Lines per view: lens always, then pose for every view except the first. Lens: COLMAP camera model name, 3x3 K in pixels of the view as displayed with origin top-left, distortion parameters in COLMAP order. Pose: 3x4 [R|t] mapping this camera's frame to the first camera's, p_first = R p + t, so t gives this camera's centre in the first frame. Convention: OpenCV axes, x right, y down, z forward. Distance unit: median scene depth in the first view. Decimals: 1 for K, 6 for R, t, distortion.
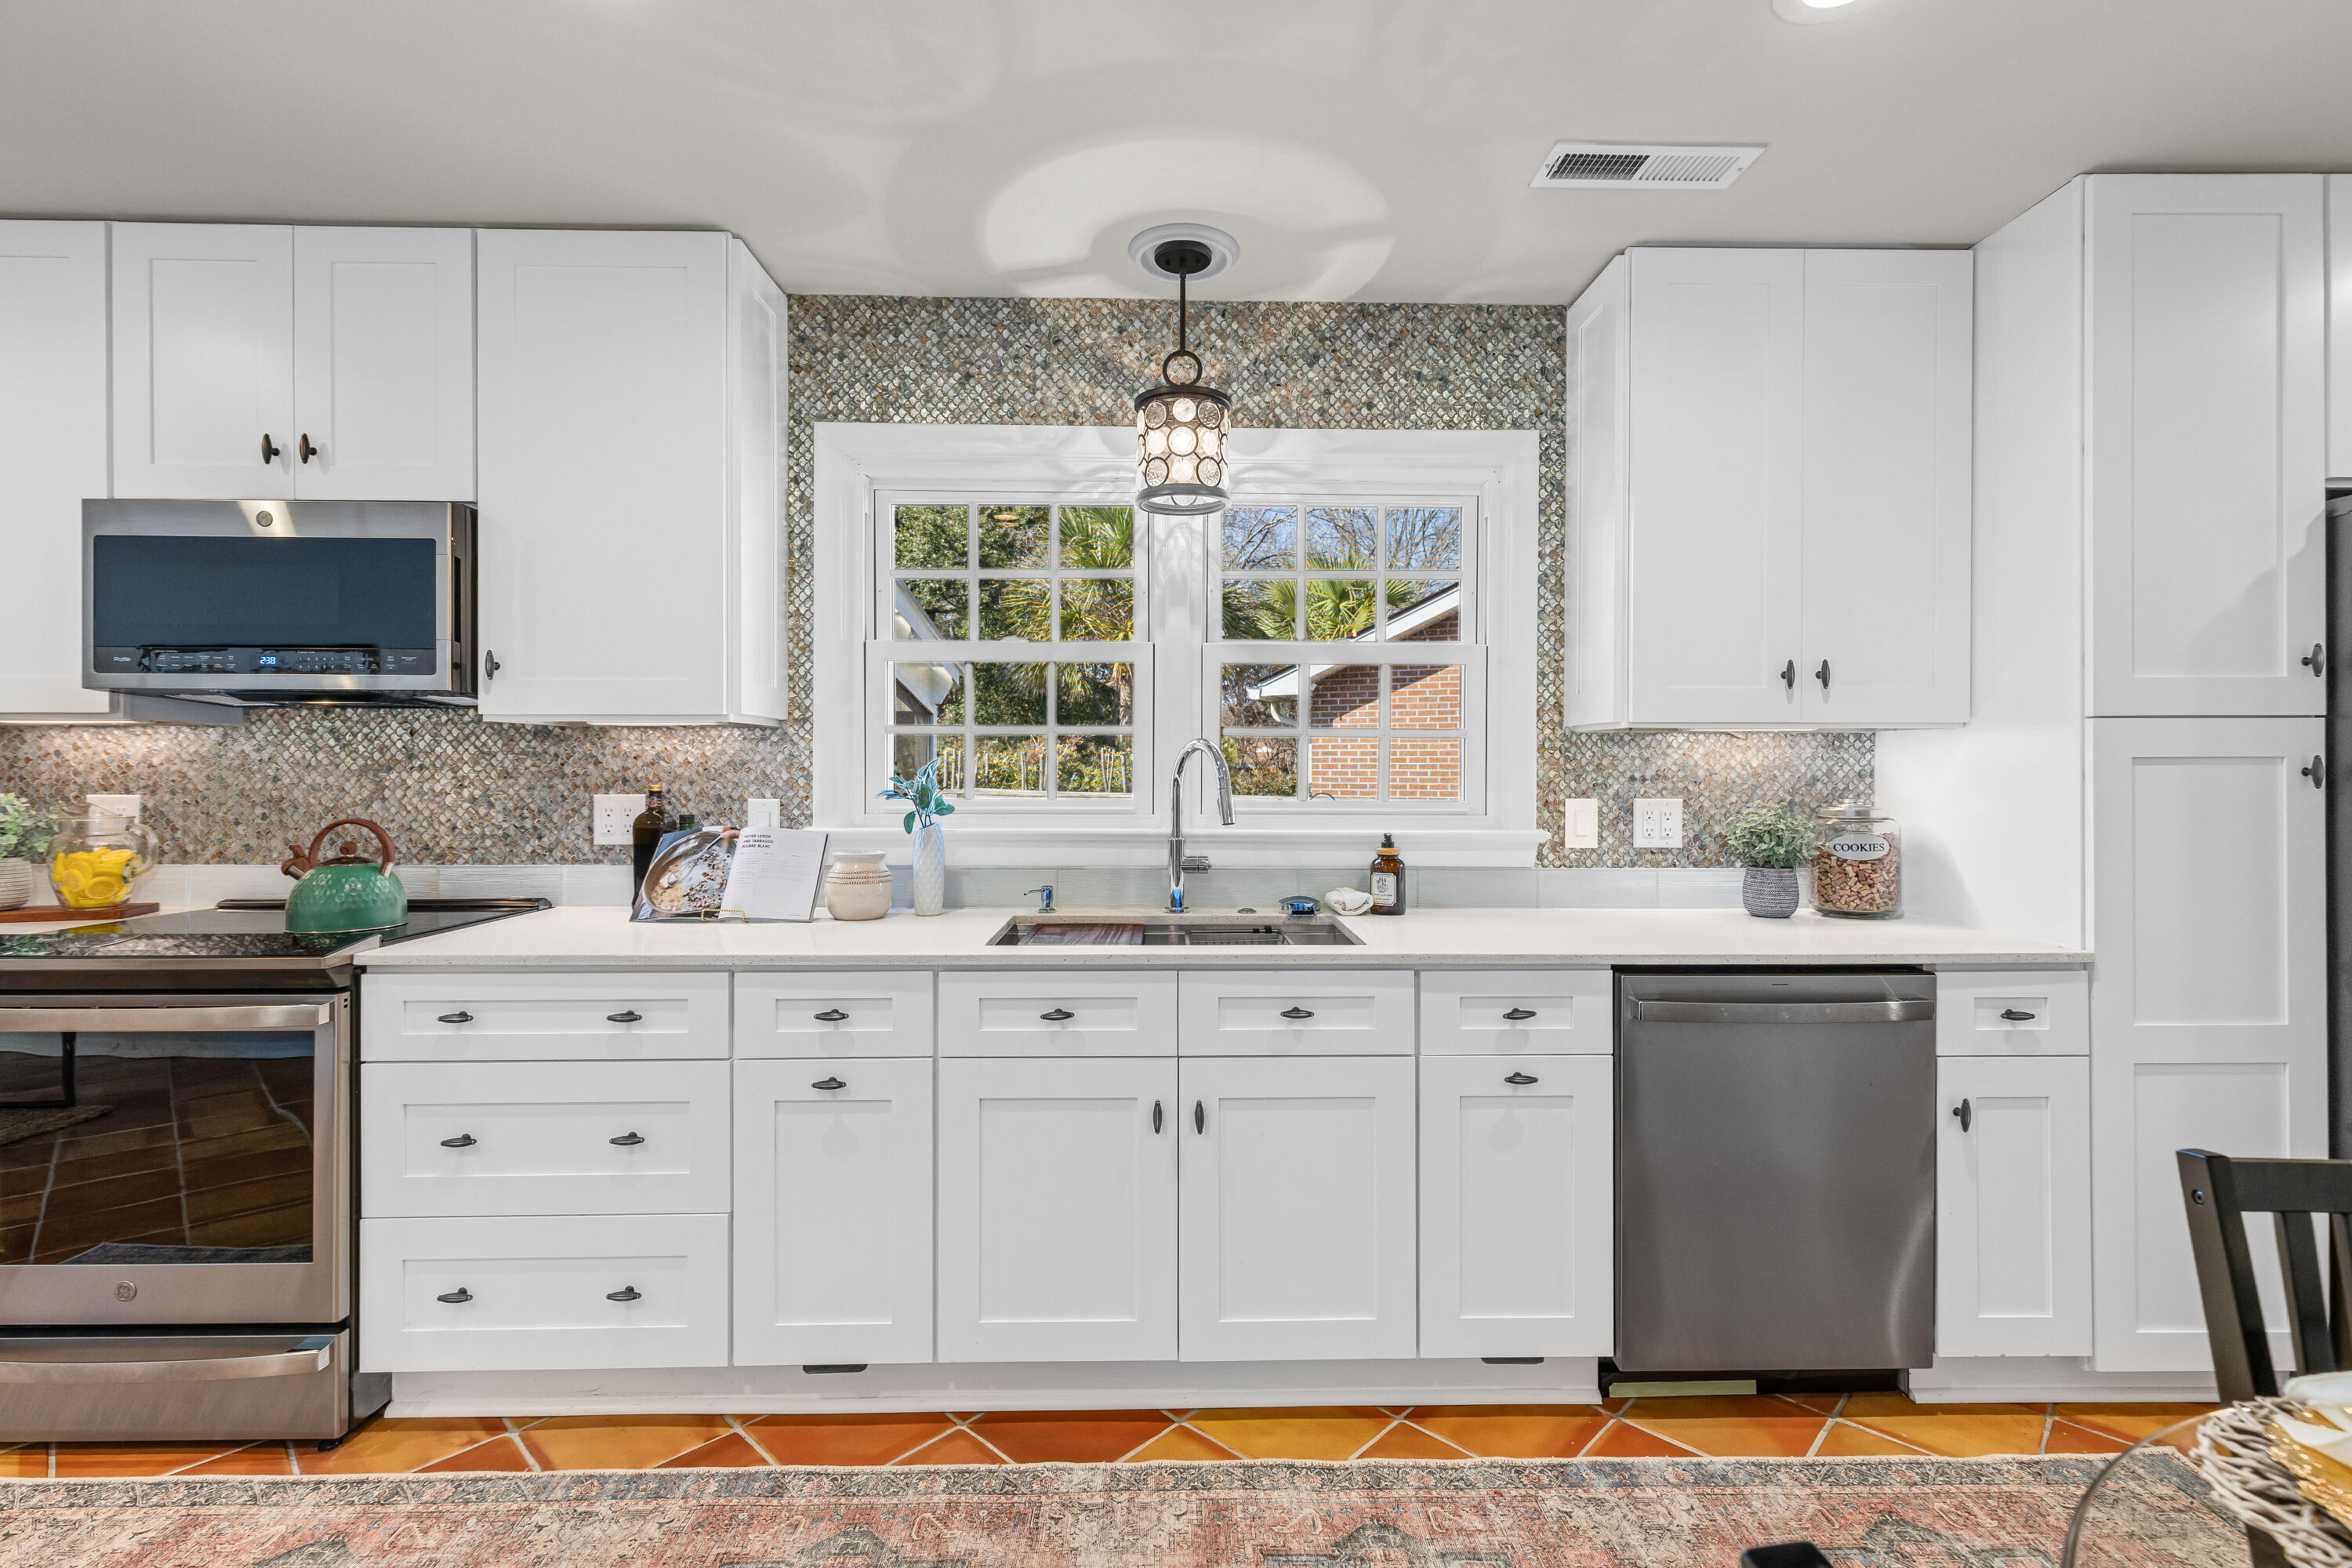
lens RADIAL K [[1064.7, 0, 1173.5], [0, 1064.7, 767.2], [0, 0, 1]] dist [0.007127, -0.000837]
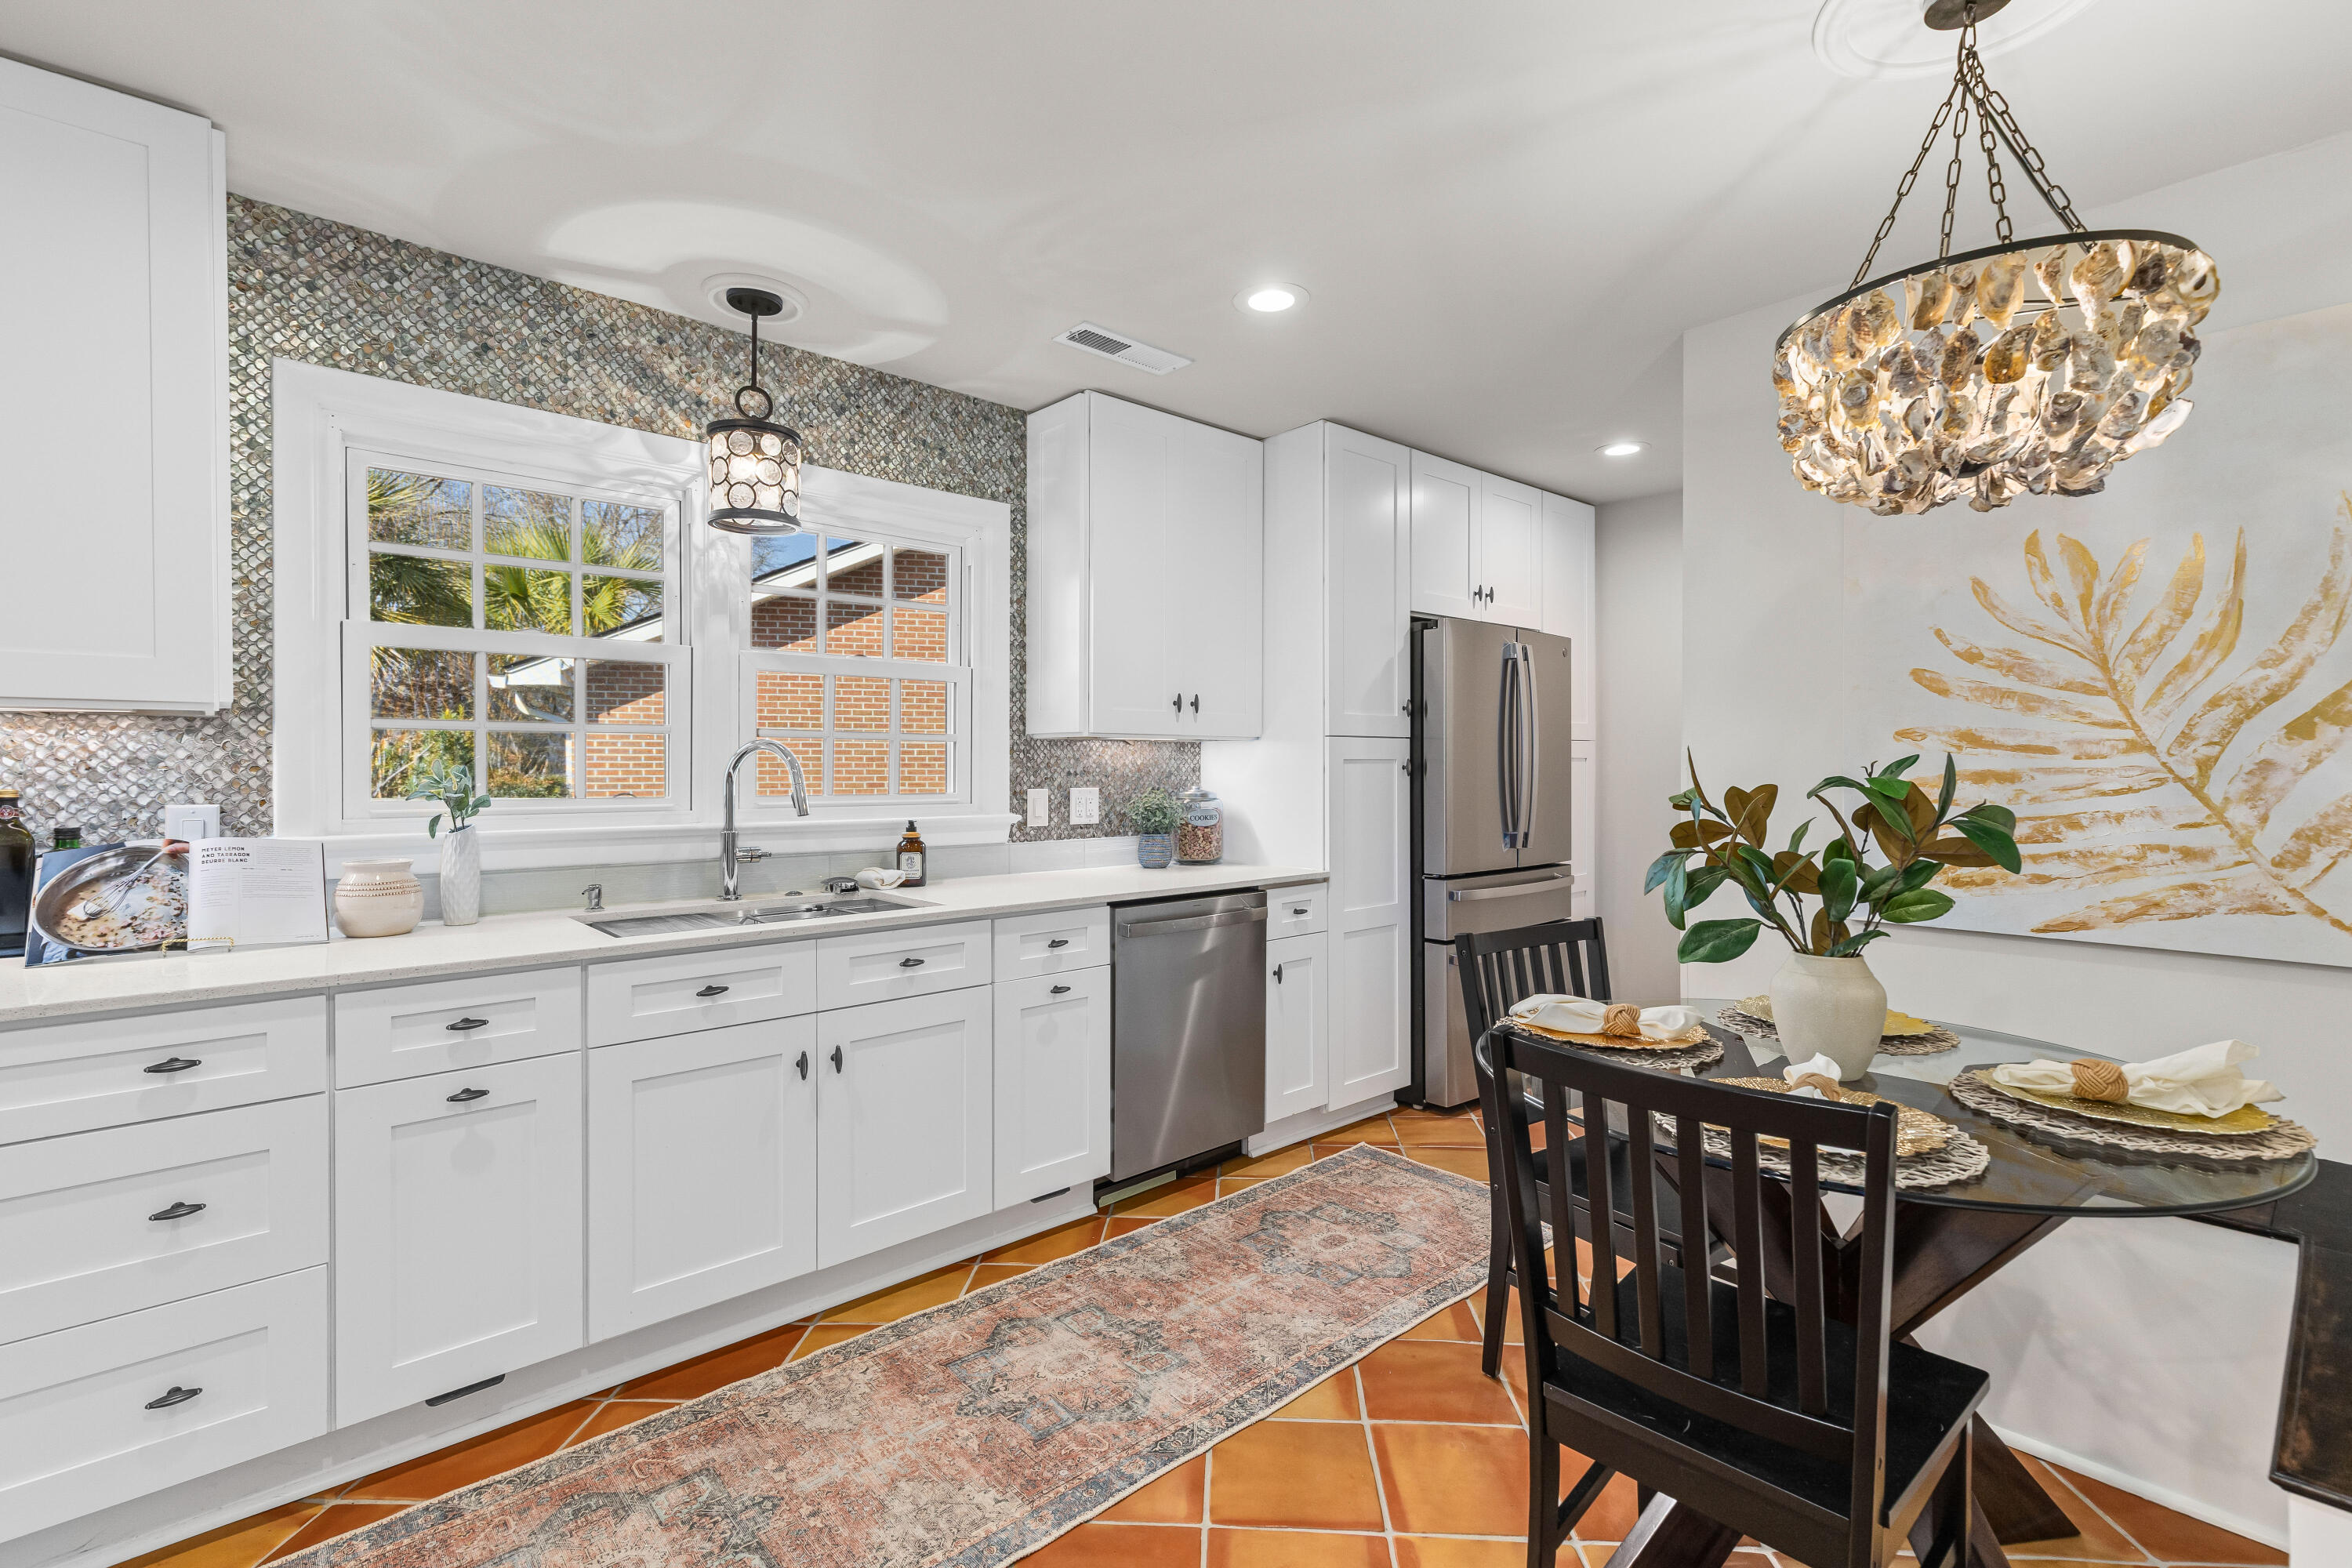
lens RADIAL K [[1064.7, 0, 1186.8], [0, 1064.7, 775.9], [0, 0, 1]] dist [0.007127, -0.000837]
pose [[0.751533, -0.007703, 0.659651, -0.381692], [0.001523, 0.999949, 0.009942, 0.000601], [-0.659694, -0.006468, 0.751507, -0.122708]]
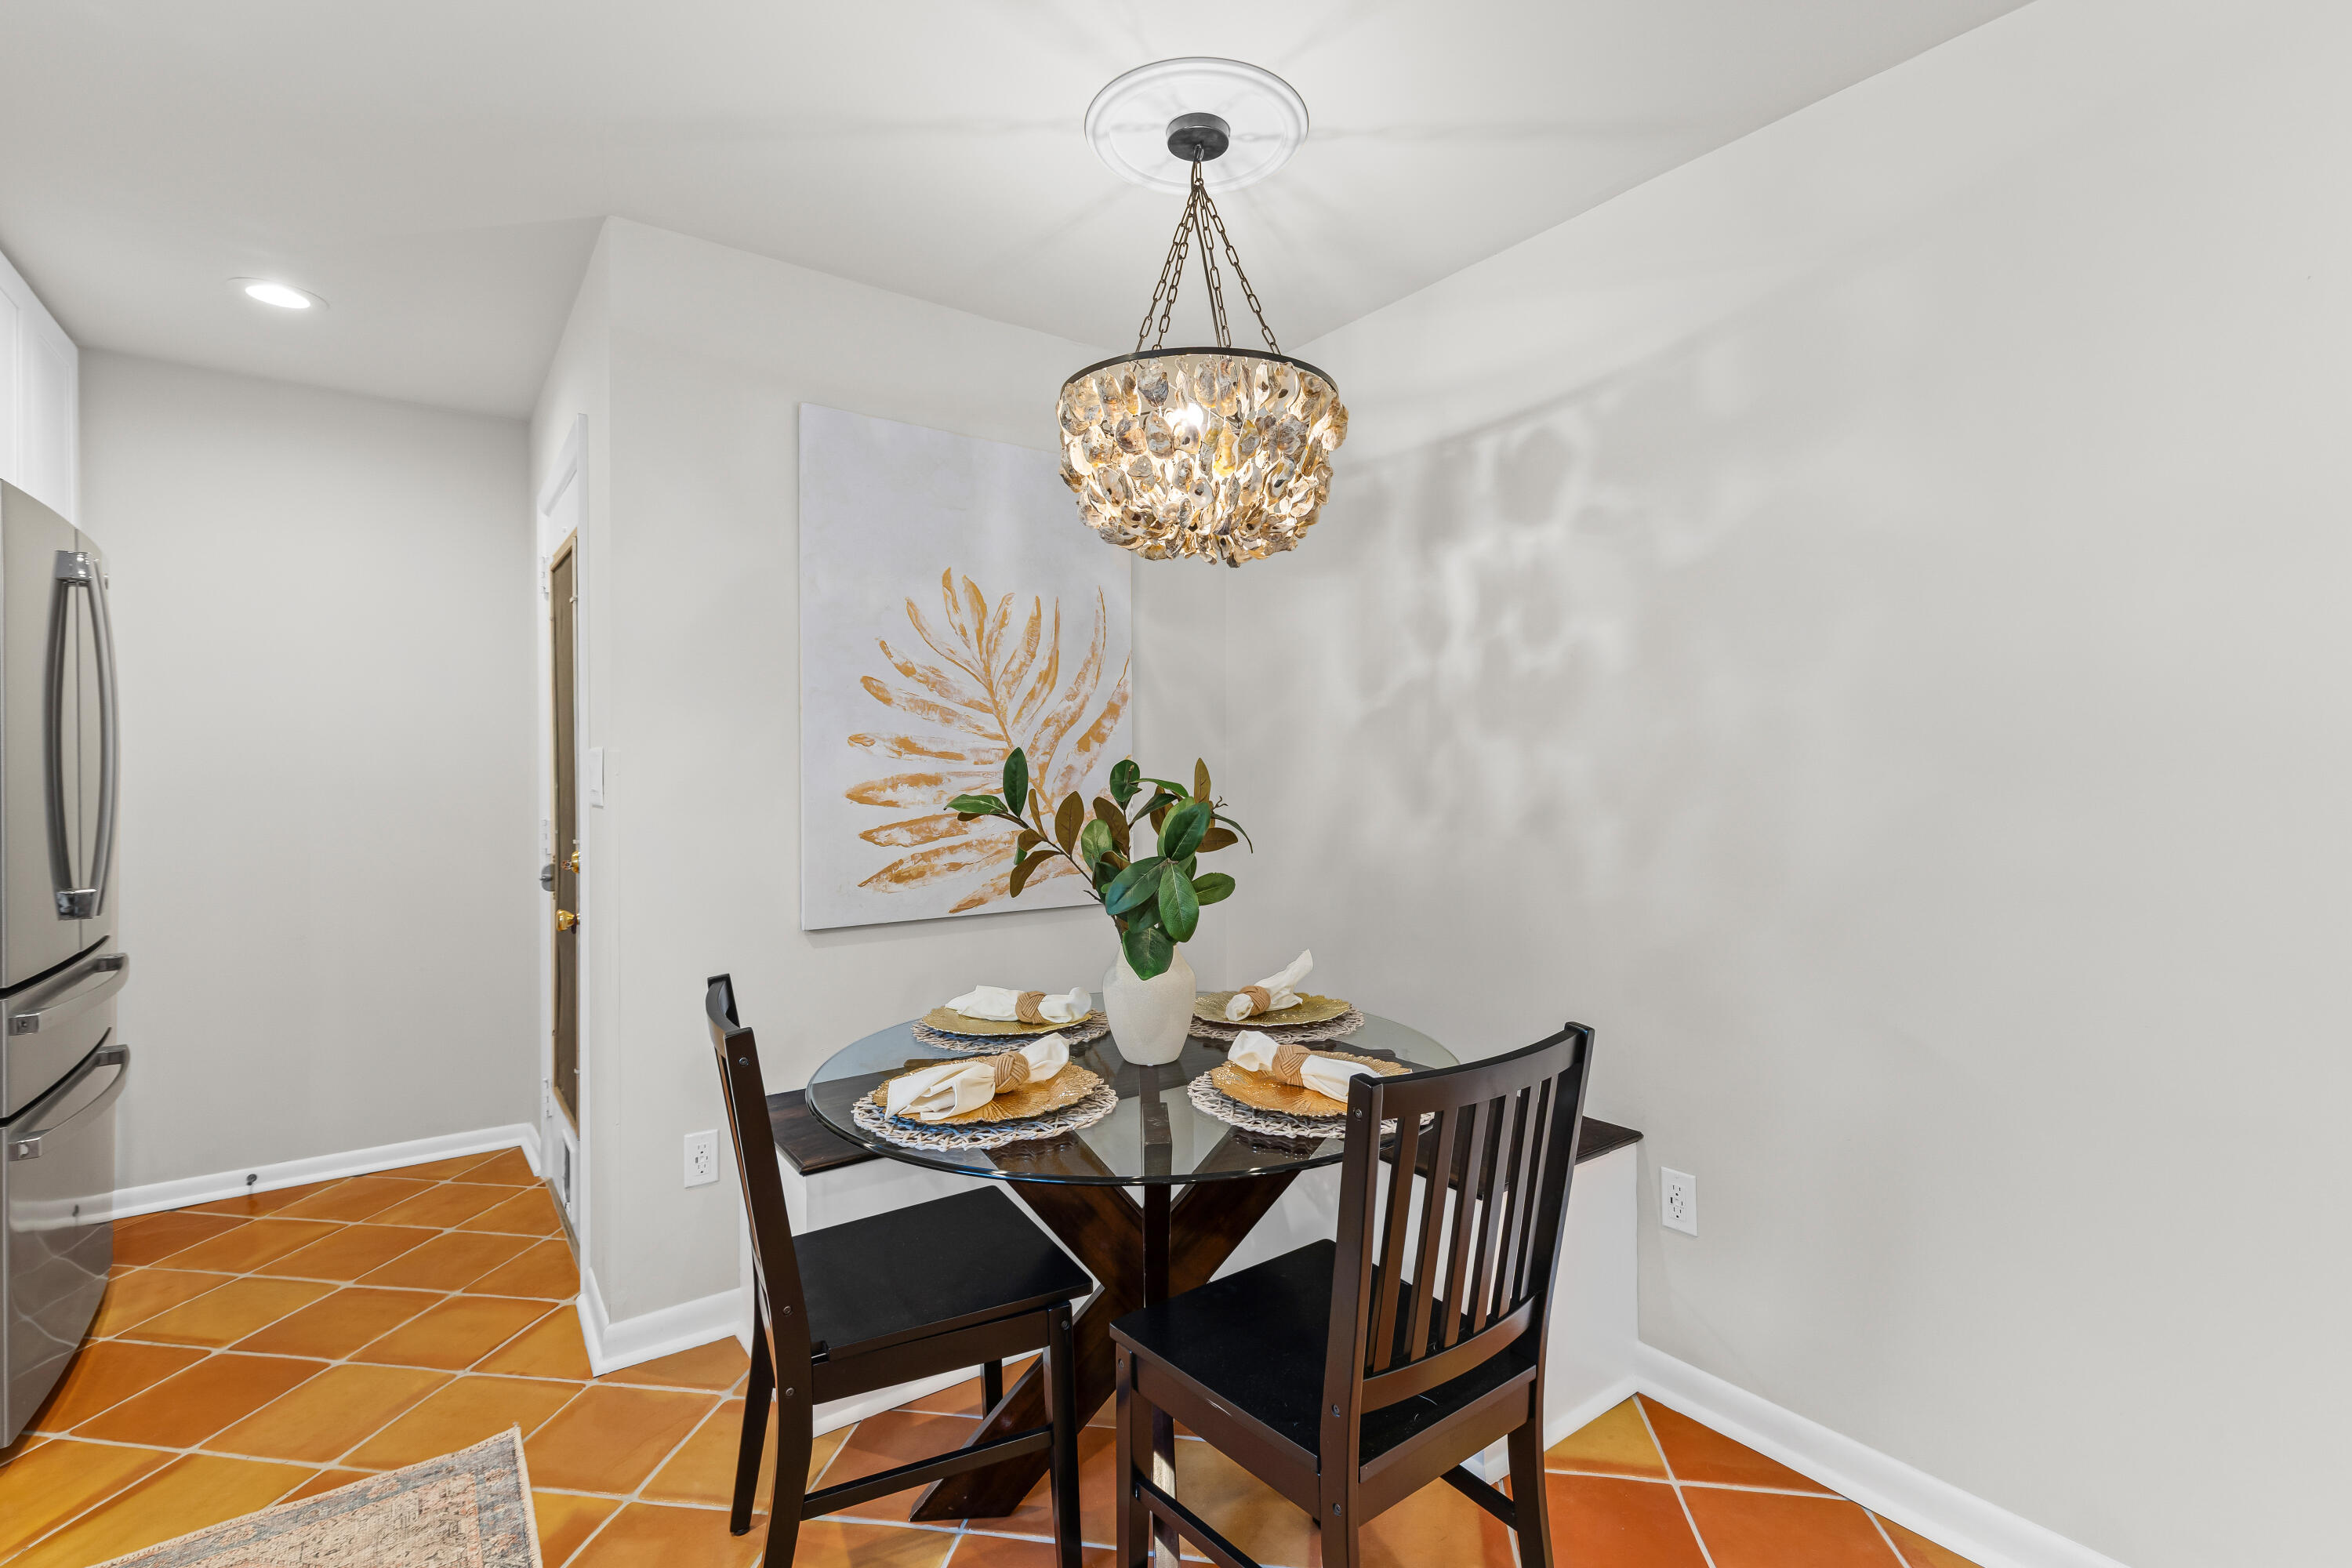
lens RADIAL K [[1064.7, 0, 1175.9], [0, 1064.7, 770.9], [0, 0, 1]] dist [0.007127, -0.000837]
pose [[-0.573516, -0.003371, 0.819187, -0.227300], [0.001899, 0.999983, 0.005445, -0.002319], [-0.819192, 0.004678, -0.573500, 0.530788]]
